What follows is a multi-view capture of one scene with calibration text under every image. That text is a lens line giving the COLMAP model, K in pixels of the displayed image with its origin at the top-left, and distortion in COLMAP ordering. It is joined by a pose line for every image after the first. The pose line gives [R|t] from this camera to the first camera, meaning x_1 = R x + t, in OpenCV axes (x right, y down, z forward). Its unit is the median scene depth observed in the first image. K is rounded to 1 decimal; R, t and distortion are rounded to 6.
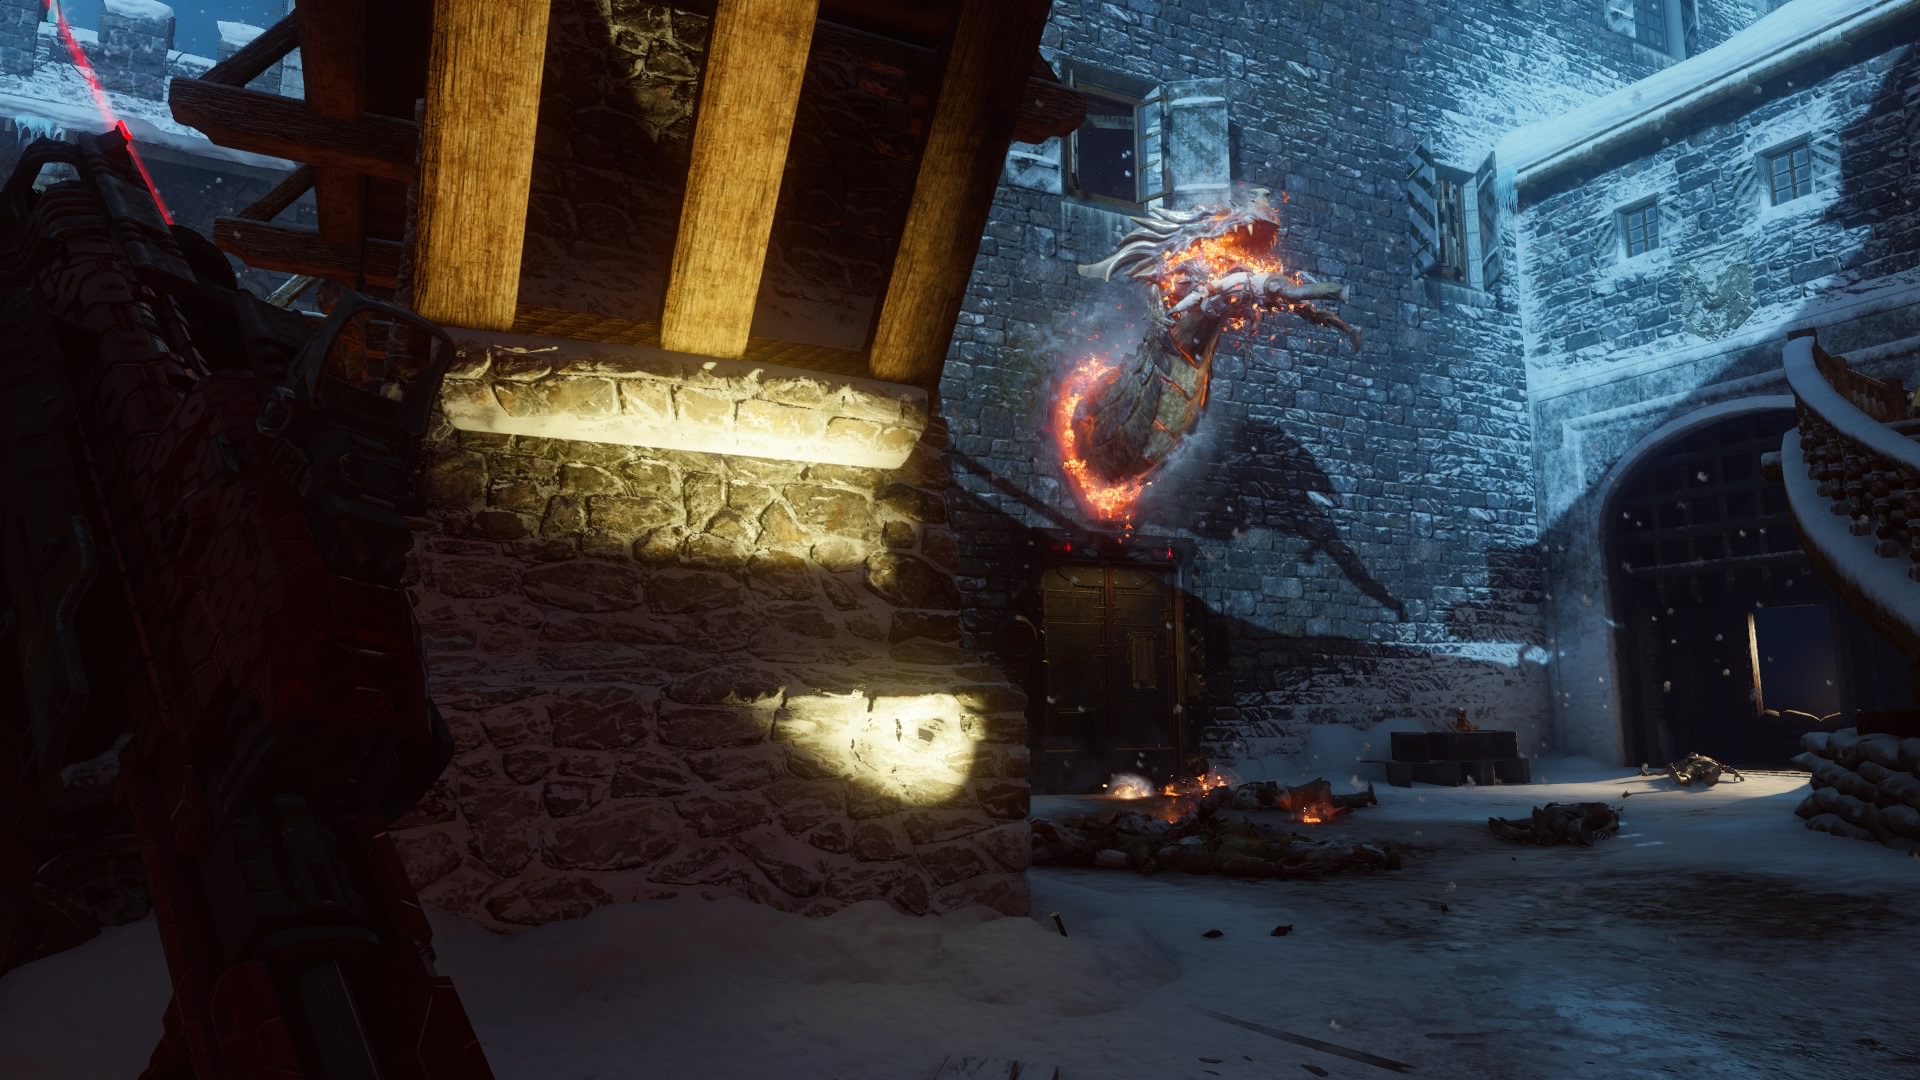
lens RADIAL K [[1159.5, 0, 962.0], [0, 1159.5, 543.7], [0, 0, 1]] dist [0.000329, -0.000269]
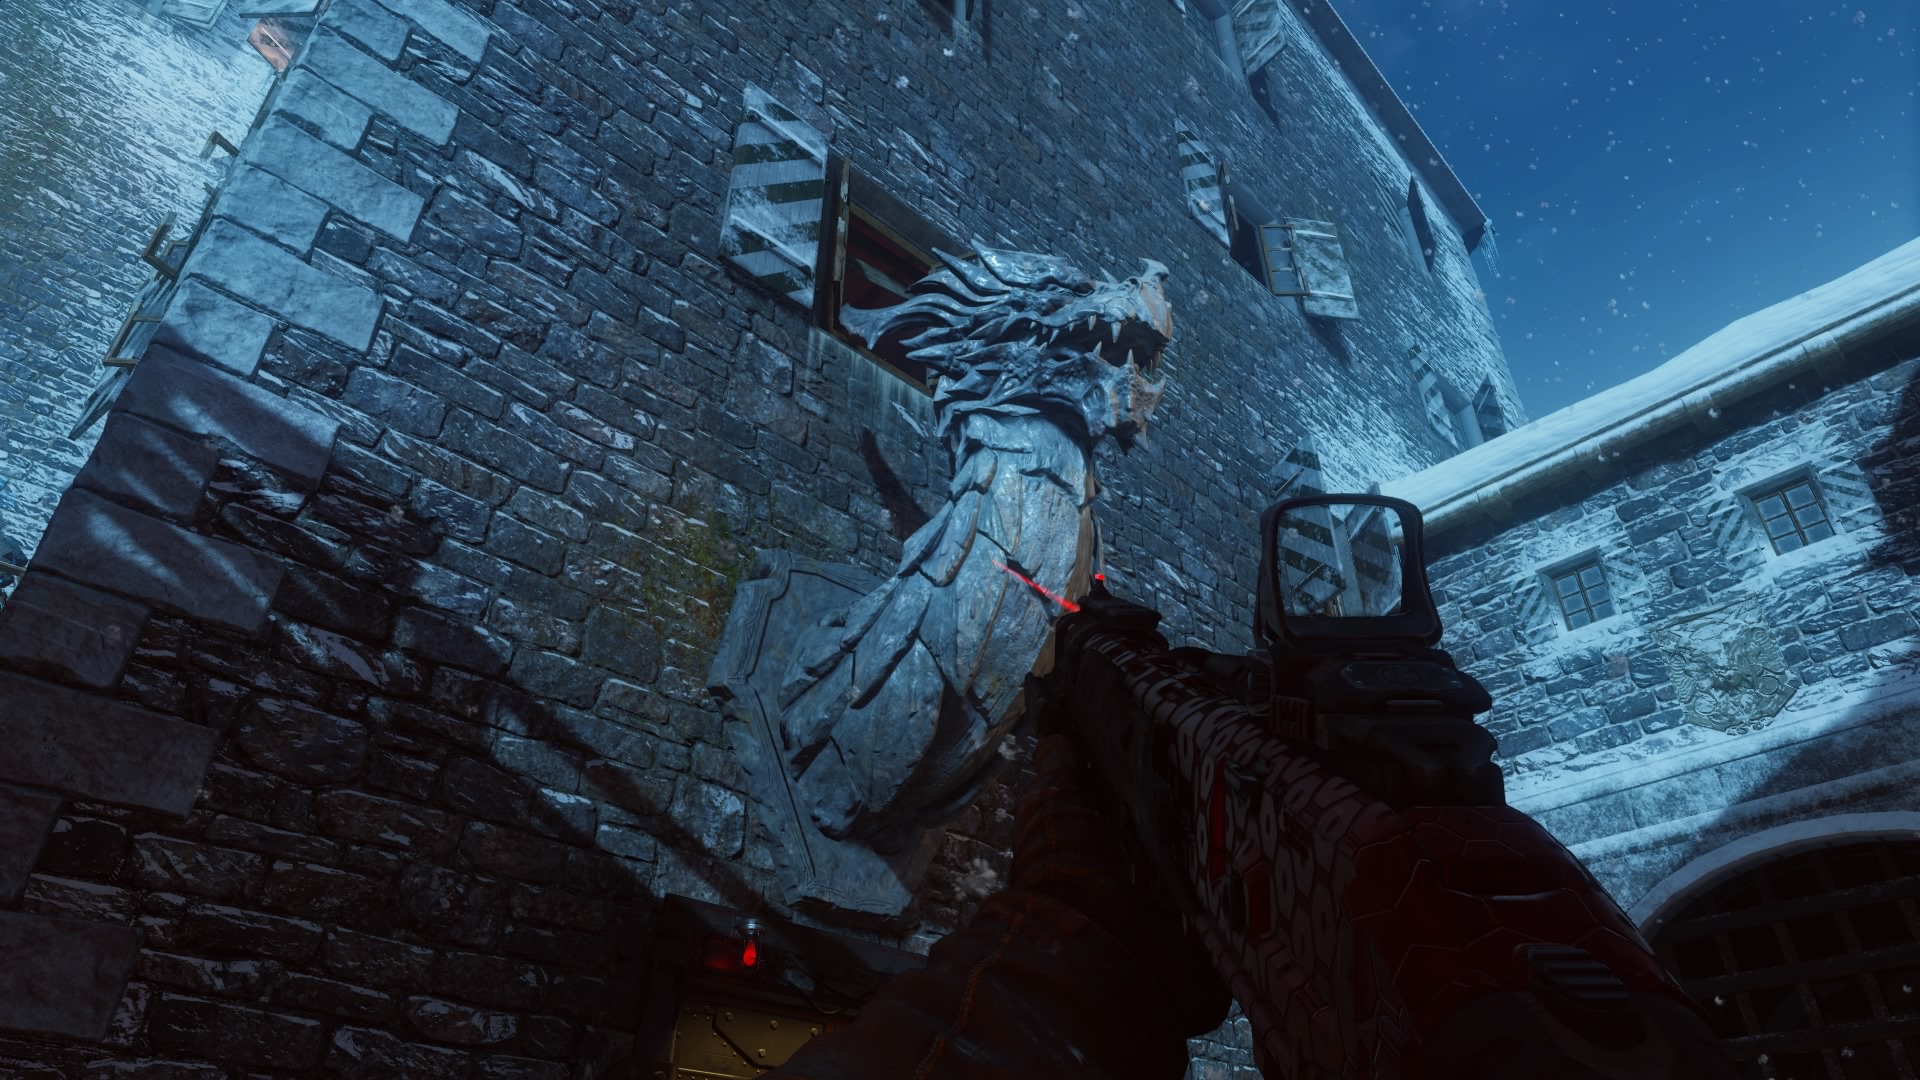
lens RADIAL K [[1159.5, 0, 960.7], [0, 1159.5, 542.2], [0, 0, 1]] dist [0.000329, -0.000269]
pose [[0.958310, 0.164292, 0.233774, 0.039011], [-0.043527, 0.892552, -0.448839, 0.047543], [-0.282396, 0.419952, 0.862492, 0.505753]]
